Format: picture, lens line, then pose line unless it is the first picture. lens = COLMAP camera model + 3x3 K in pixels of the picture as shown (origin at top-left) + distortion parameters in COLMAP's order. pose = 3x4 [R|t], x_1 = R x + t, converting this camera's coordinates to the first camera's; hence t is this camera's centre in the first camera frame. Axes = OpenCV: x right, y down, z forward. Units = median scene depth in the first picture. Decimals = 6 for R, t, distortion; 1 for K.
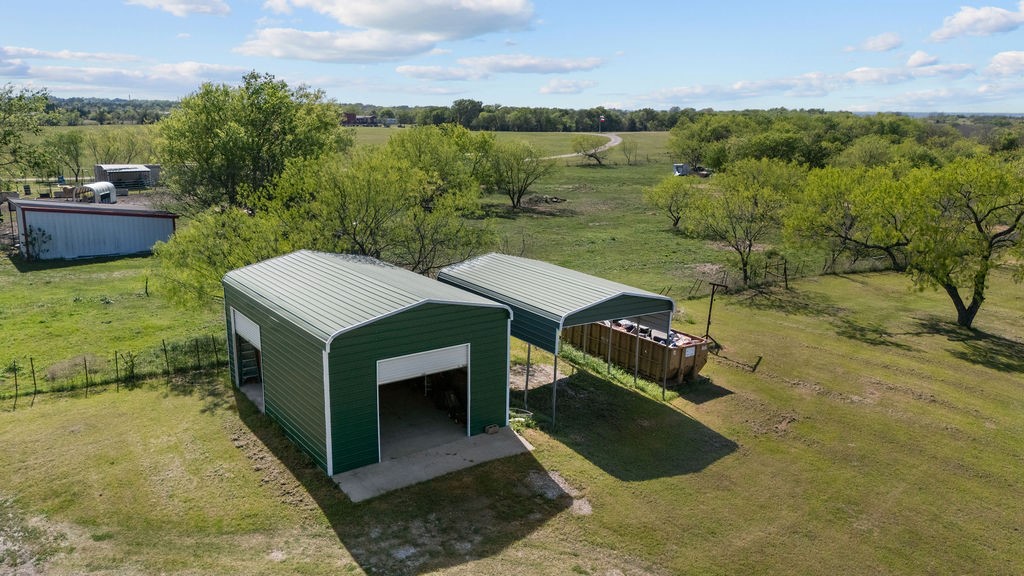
lens RADIAL K [[755.4, 0, 510.9], [0, 755.4, 288.4], [0, 0, 1]] dist [0.054371, -0.051407]
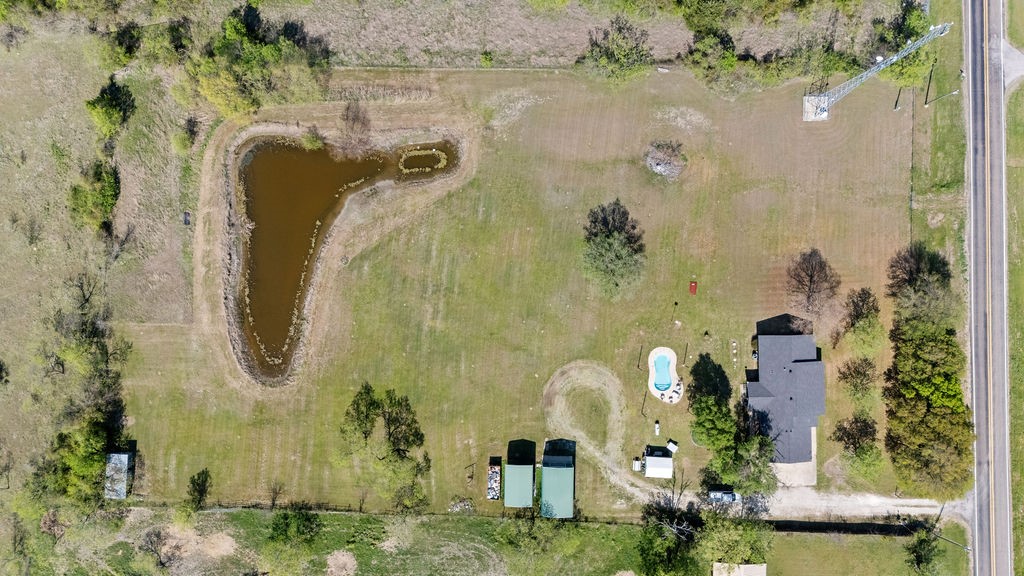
lens RADIAL K [[755.4, 0, 511.8], [0, 755.4, 291.5], [0, 0, 1]] dist [0.054371, -0.051407]
pose [[-0.800130, -0.599673, -0.013569, 0.951716], [0.134546, -0.201475, 0.970209, -4.740511], [-0.584542, 0.774467, 0.241890, -1.217177]]
